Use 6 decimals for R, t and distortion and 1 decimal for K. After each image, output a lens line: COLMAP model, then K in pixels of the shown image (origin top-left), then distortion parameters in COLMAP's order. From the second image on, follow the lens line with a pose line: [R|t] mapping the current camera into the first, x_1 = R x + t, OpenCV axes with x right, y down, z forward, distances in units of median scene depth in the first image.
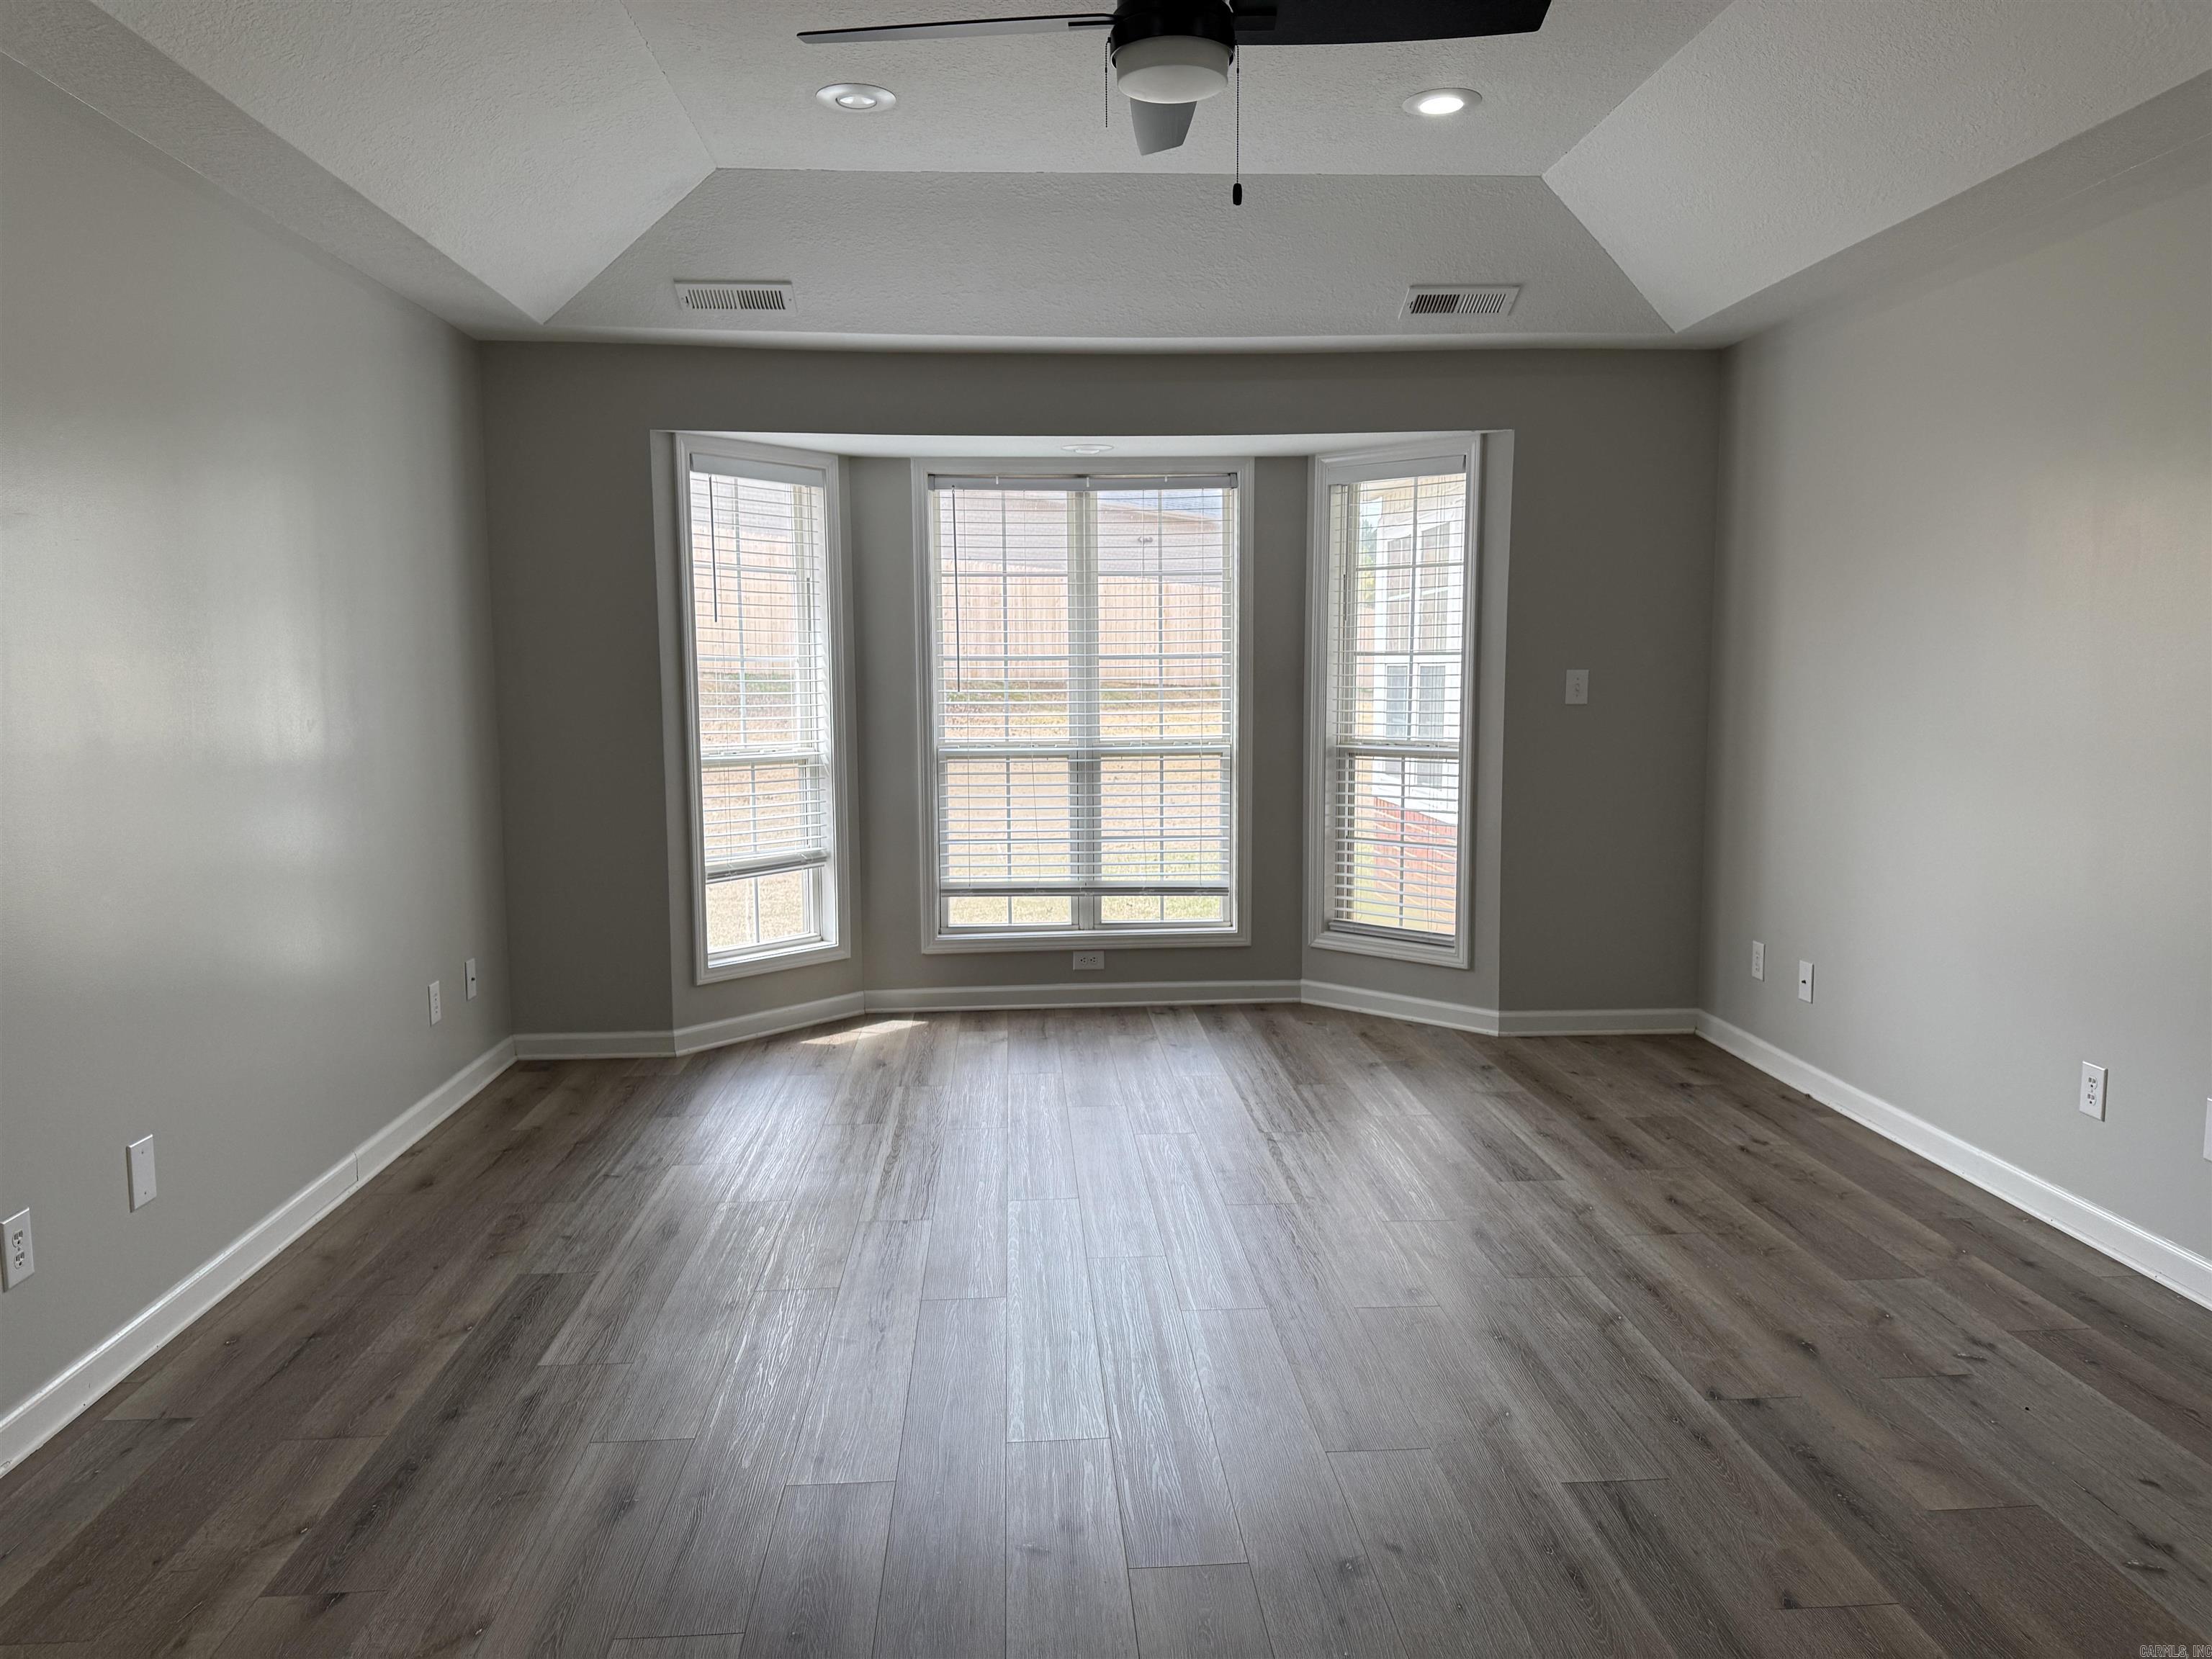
lens RADIAL K [[1548.2, 0, 1106.0], [0, 1548.2, 829.5], [0, 0, 1]] dist [0.152074, -0.244483]
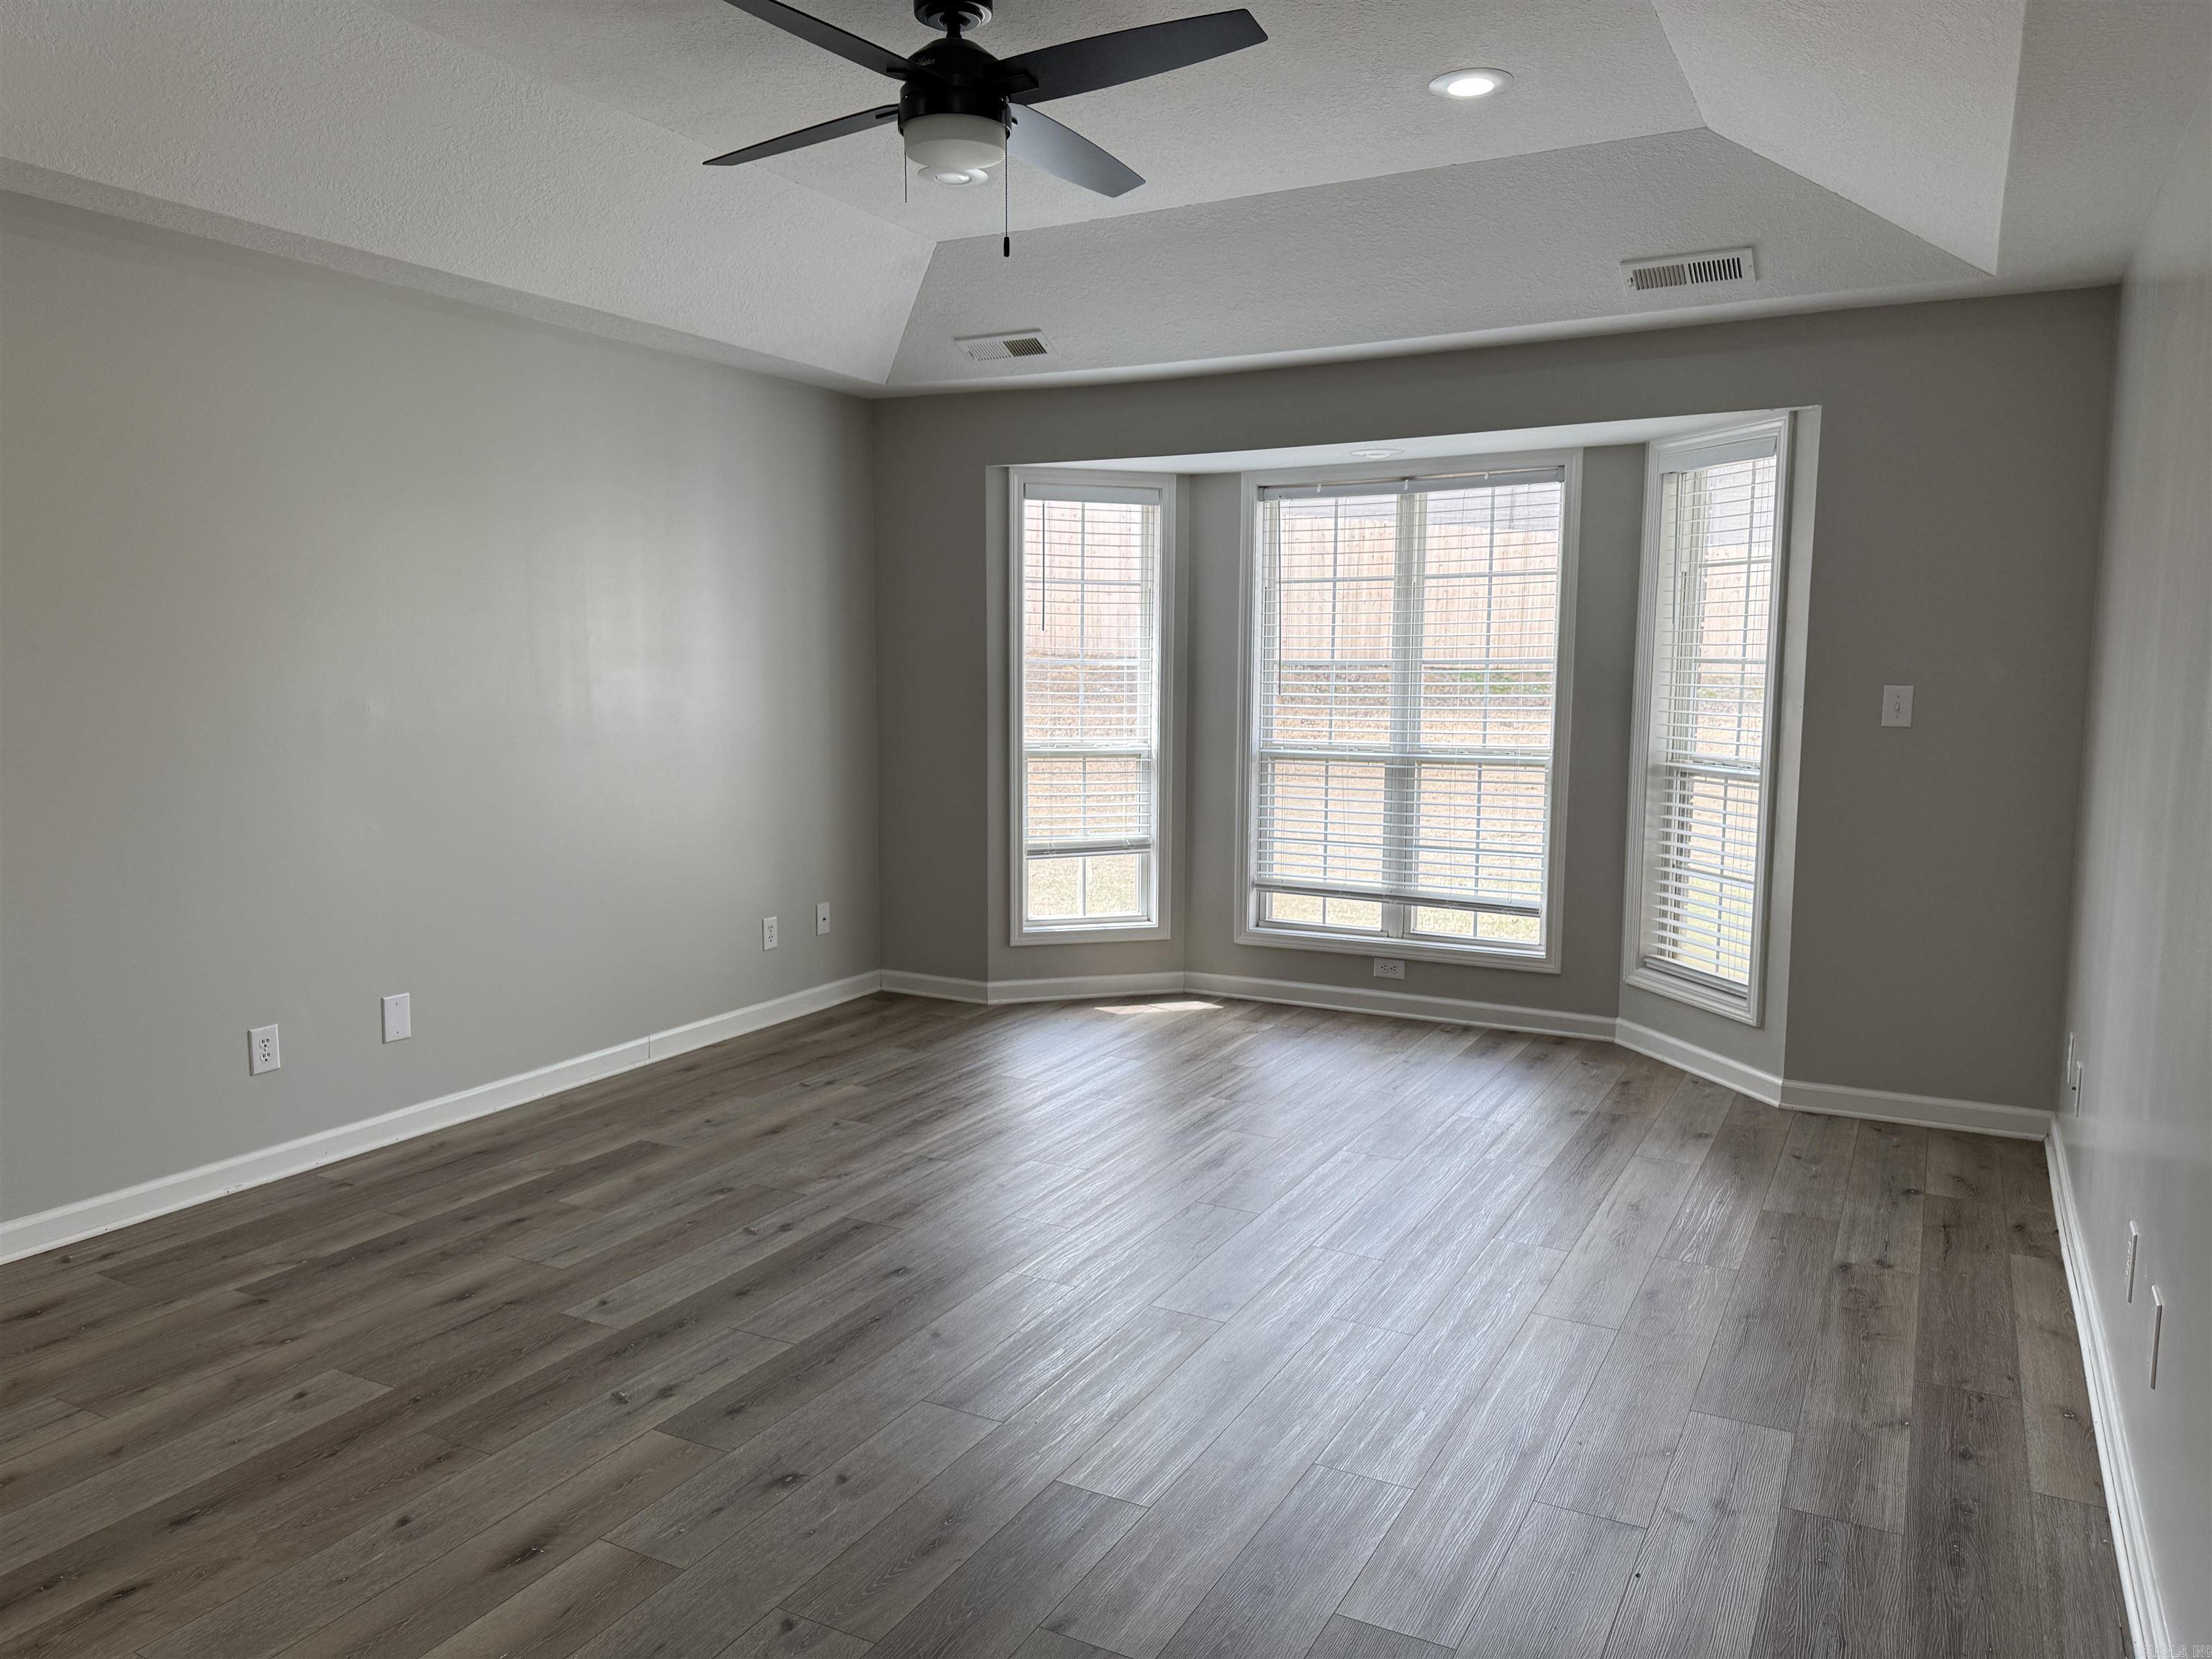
lens RADIAL K [[1554.0, 0, 1092.6], [0, 1554.0, 840.3], [0, 0, 1]] dist [0.095075, -0.118314]
pose [[0.844618, 0.072013, -0.530505, 0.358476], [-0.065053, 0.997374, 0.031817, -0.017010], [0.531403, 0.007638, 0.847085, 0.056088]]
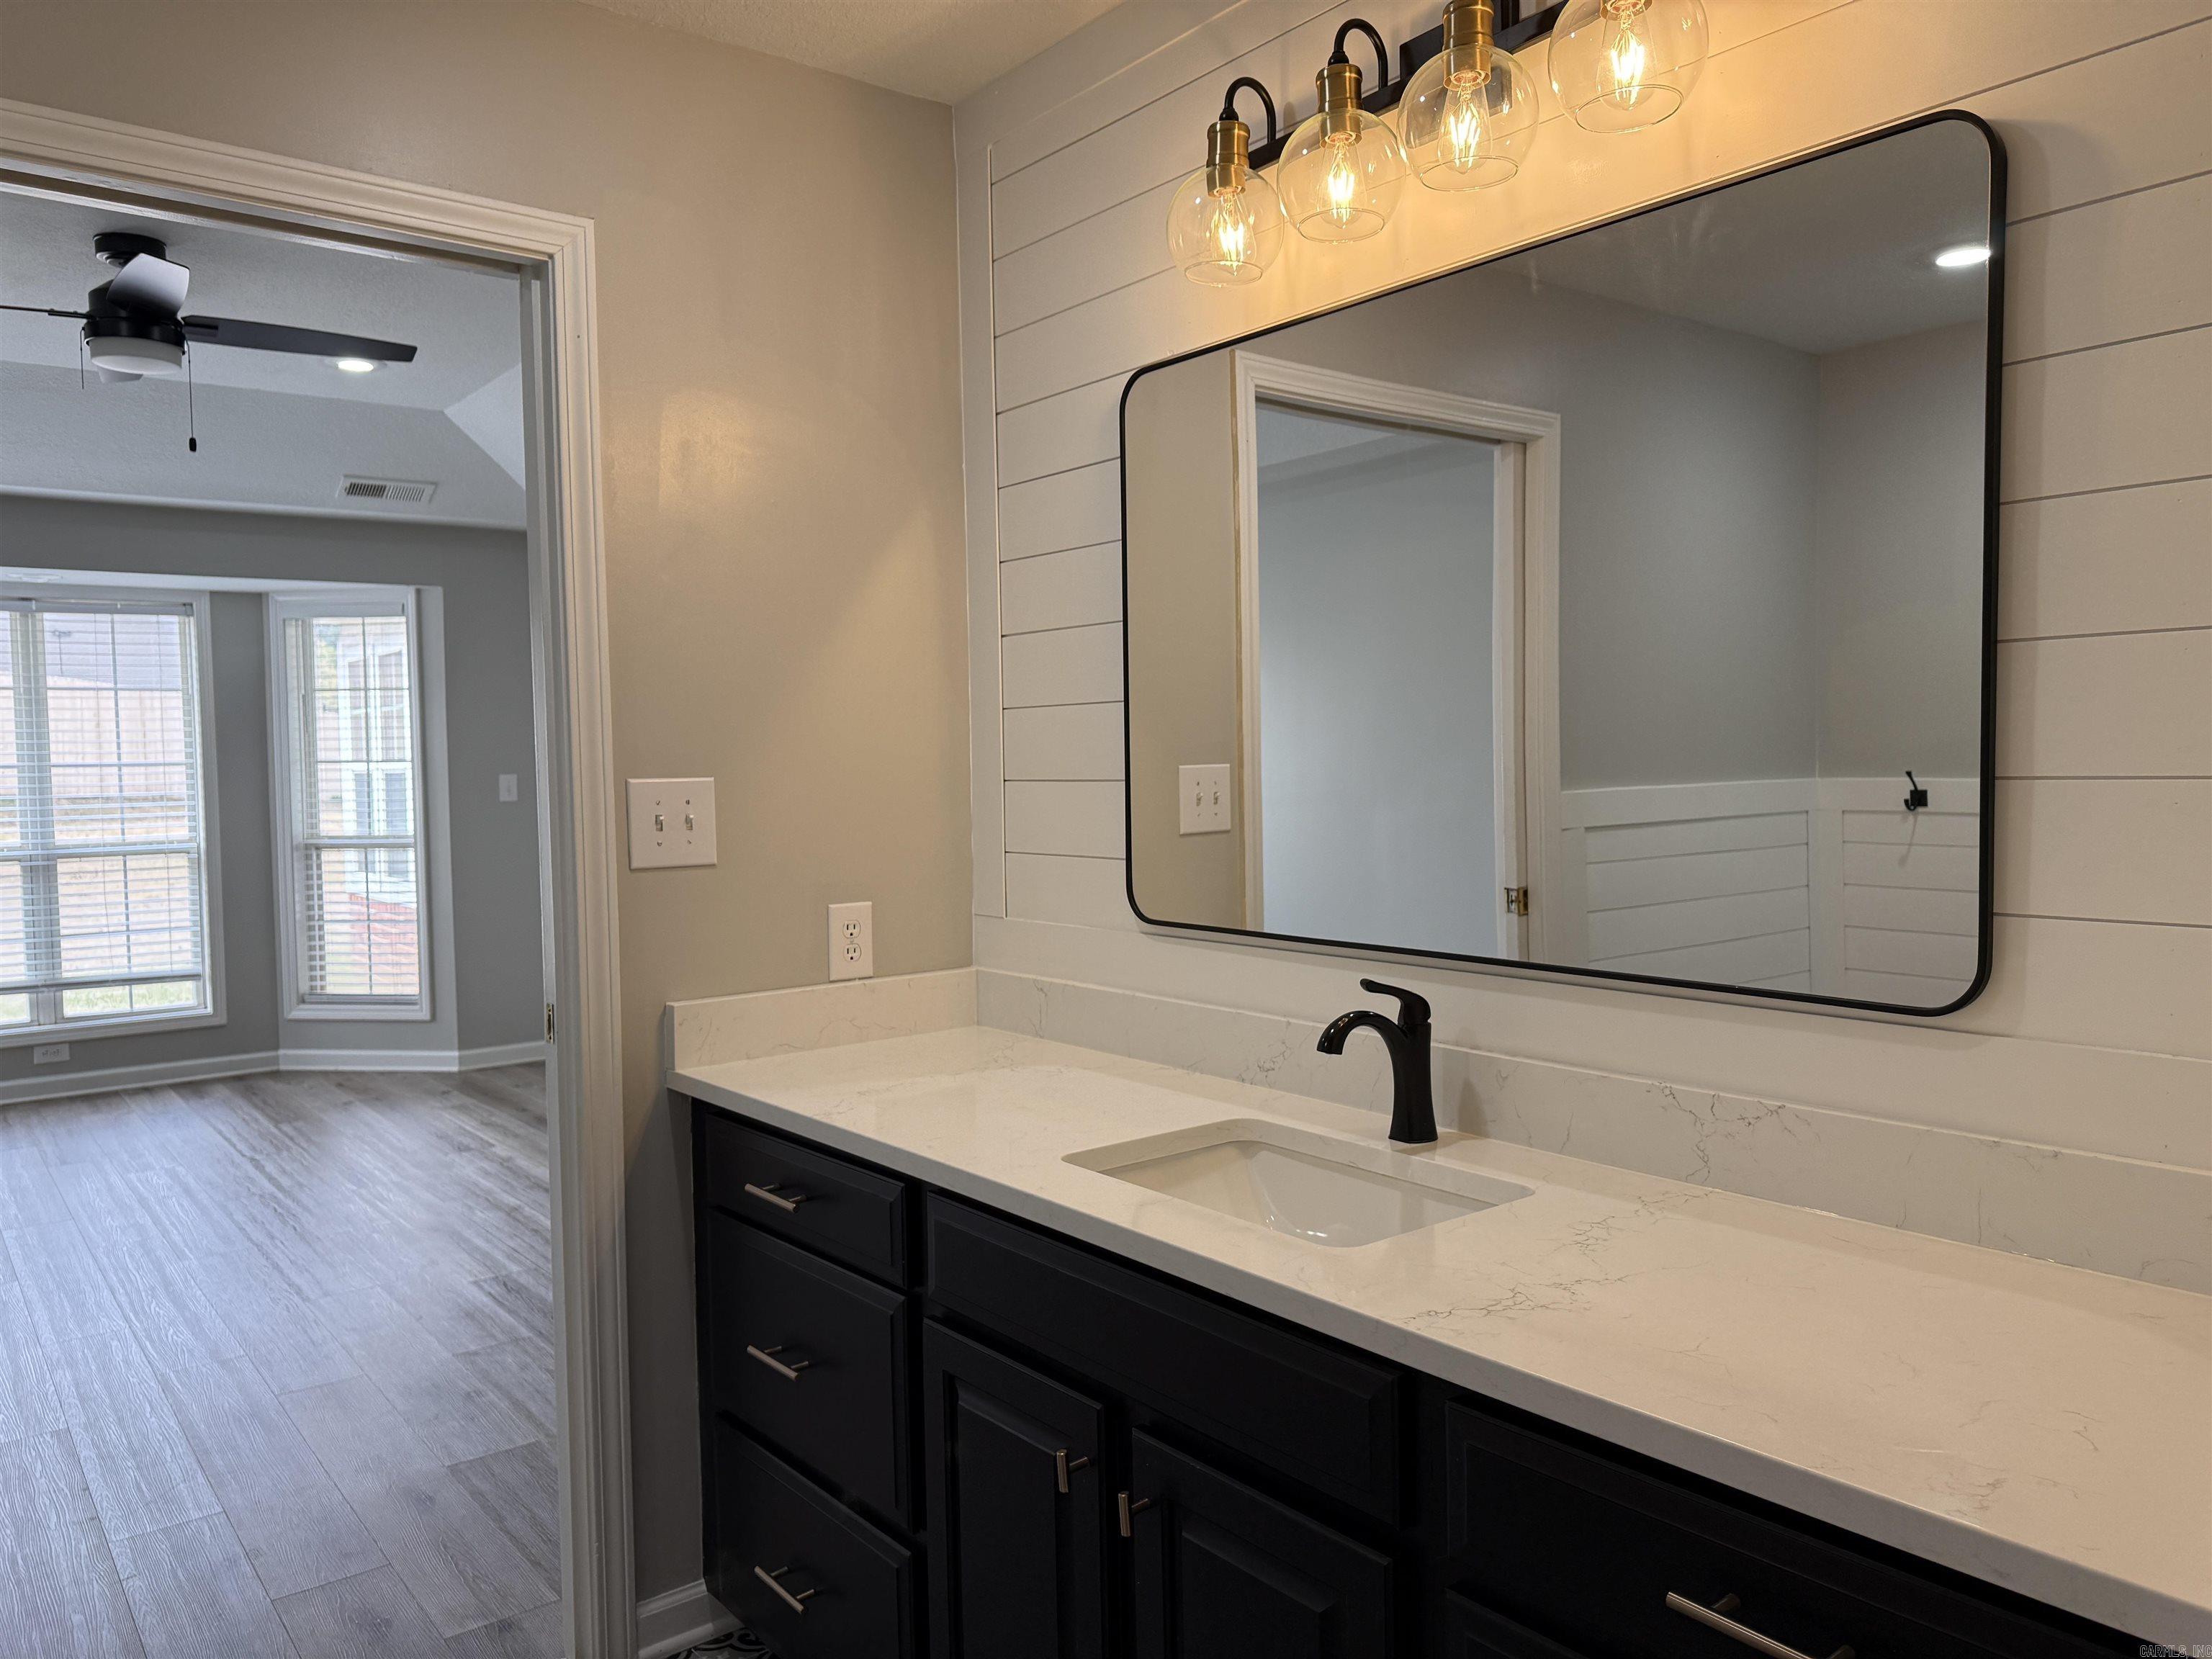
lens RADIAL K [[1586.0, 0, 1103.4], [0, 1586.0, 840.3], [0, 0, 1]] dist [0.009561, -0.006720]
pose [[0.821855, -0.034069, 0.568677, -0.034327], [0.069203, 0.996788, -0.040295, 0.034220], [-0.565478, 0.072471, 0.821573, -0.304842]]
